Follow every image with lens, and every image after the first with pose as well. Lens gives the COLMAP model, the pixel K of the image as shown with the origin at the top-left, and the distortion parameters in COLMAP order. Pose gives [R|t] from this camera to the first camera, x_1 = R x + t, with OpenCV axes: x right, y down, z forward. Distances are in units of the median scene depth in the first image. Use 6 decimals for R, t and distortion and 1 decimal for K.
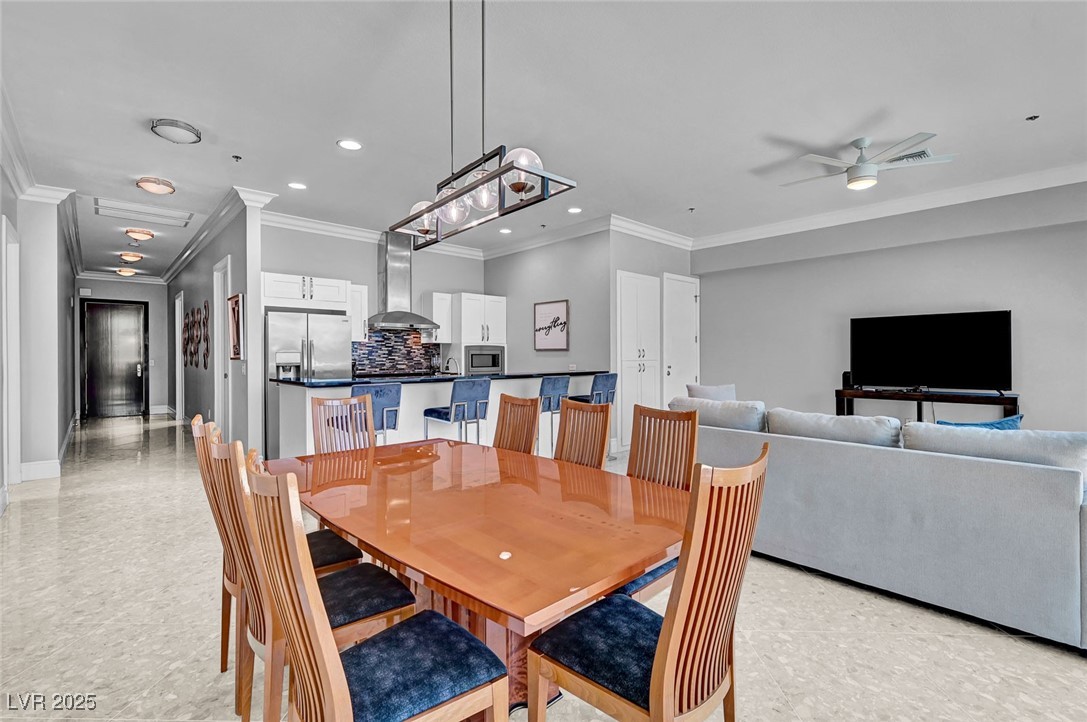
lens RADIAL K [[487.7, 0, 542.8], [0, 487.7, 360.8], [0, 0, 1]] dist [-0.000677, -0.000070]
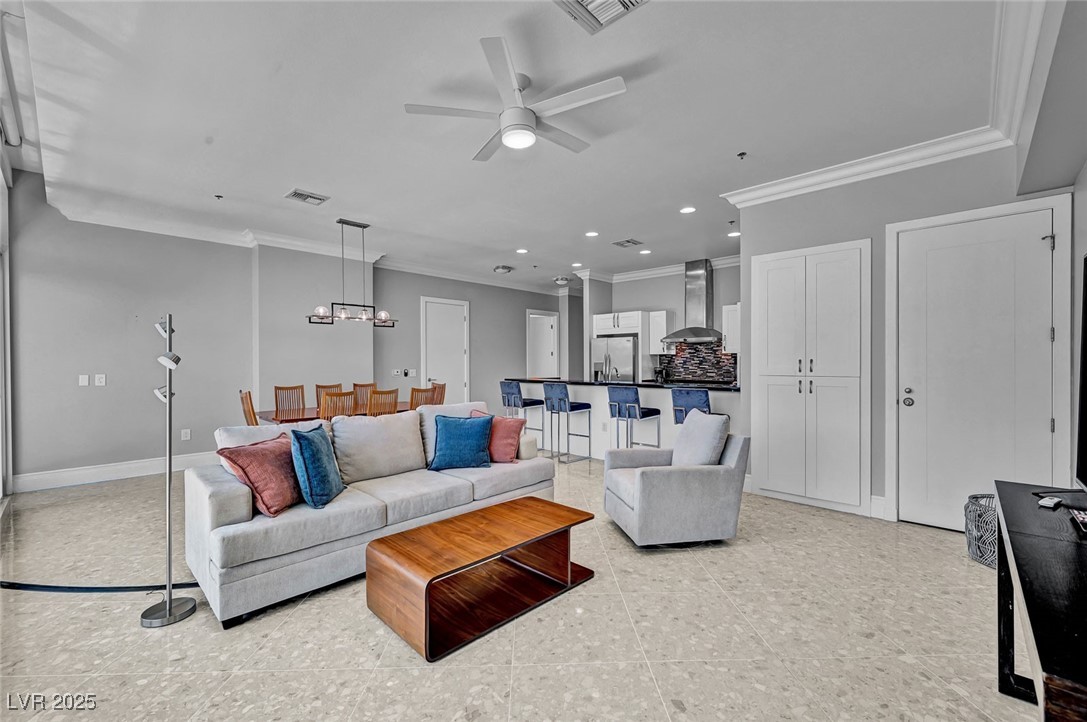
lens RADIAL K [[449.8, 0, 544.0], [0, 449.8, 361.3], [0, 0, 1]] dist [0.000301, -0.000016]
pose [[0.065665, 0.002043, -0.997840, 0.740069], [-0.009416, 0.999955, 0.001428, -0.017196], [0.997797, 0.009302, 0.065681, 0.555537]]
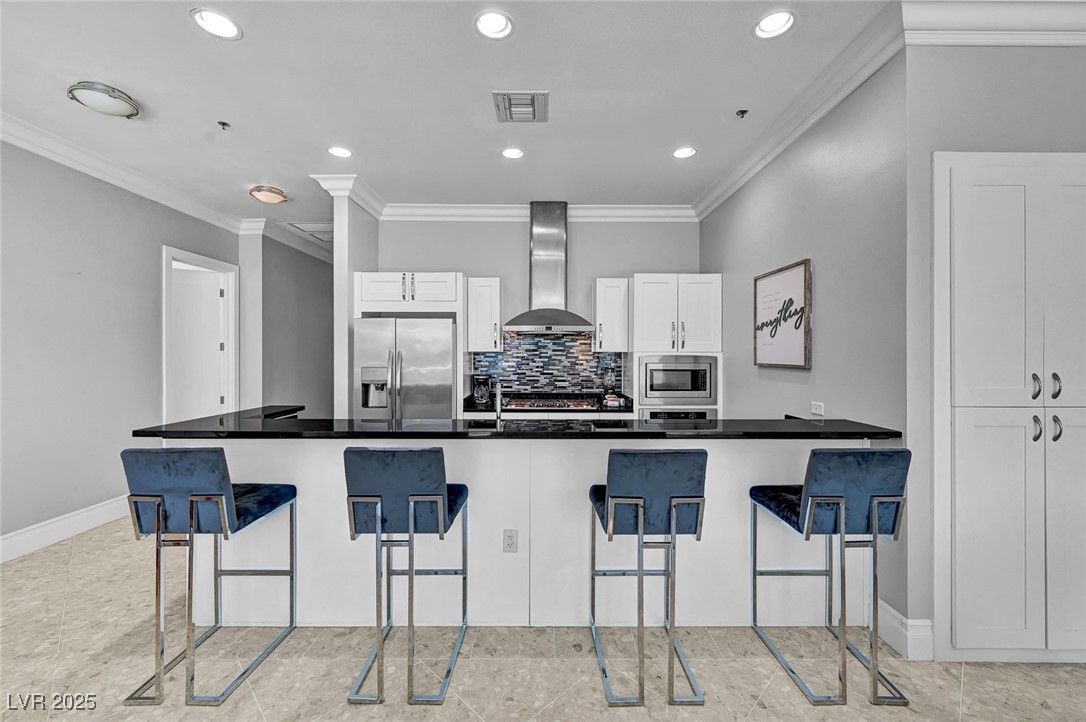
lens RADIAL K [[440.9, 0, 544.9], [0, 440.9, 354.8], [0, 0, 1]] dist [0.002610, 0.000222]
pose [[0.735414, 0.004494, -0.677603, 0.144034], [-0.011697, 0.999913, -0.006064, -0.028467], [0.677517, 0.012386, 0.735403, 0.502950]]
